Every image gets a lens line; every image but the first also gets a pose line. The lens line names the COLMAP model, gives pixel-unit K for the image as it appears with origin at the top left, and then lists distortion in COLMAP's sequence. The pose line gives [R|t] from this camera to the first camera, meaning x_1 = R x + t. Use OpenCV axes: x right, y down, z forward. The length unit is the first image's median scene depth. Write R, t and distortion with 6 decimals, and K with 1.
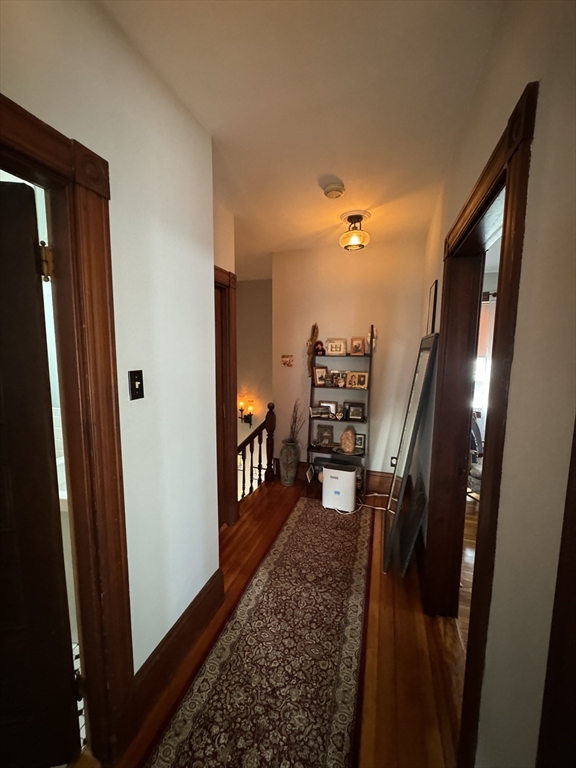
lens RADIAL K [[307.2, 0, 286.5], [0, 307.2, 385.1], [0, 0, 1]] dist [-0.000685, 0.000384]
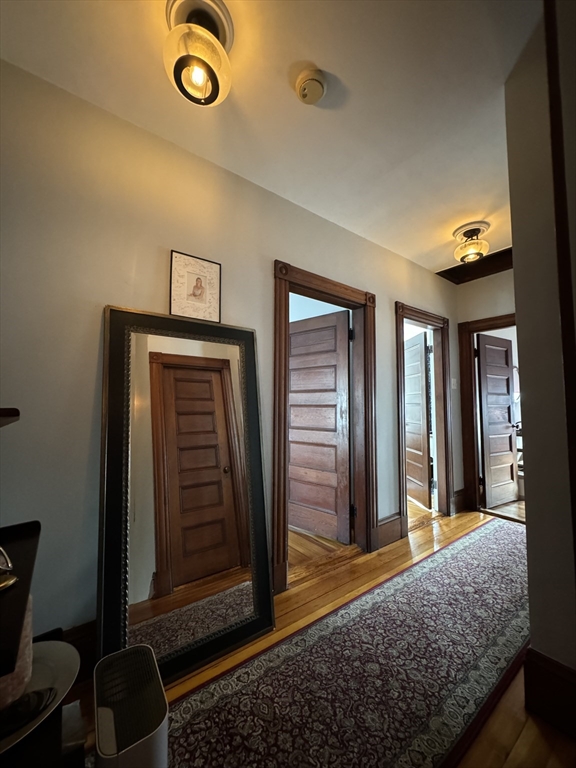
lens RADIAL K [[307.2, 0, 287.4], [0, 307.2, 385.3], [0, 0, 1]] dist [-0.000685, 0.000384]
pose [[-0.819530, 0.020066, 0.572684, -0.228998], [0.052110, 0.997856, 0.039608, -0.024570], [-0.570661, 0.062302, -0.818819, 2.282956]]
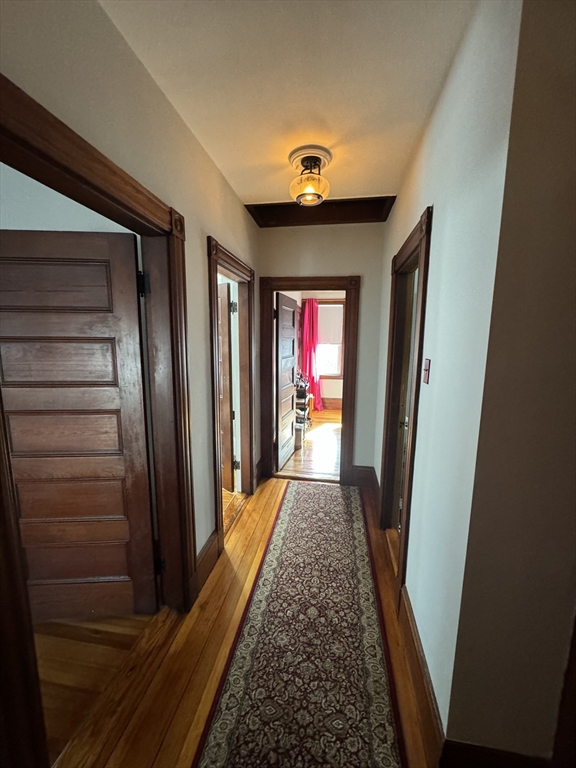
lens RADIAL K [[307.2, 0, 287.7], [0, 307.2, 384.3], [0, 0, 1]] dist [-0.000685, 0.000384]
pose [[-0.988101, 0.001197, -0.153801, 0.184238], [-0.039092, 0.965177, 0.258660, -0.193866], [0.148754, 0.261595, -0.953646, 1.671224]]
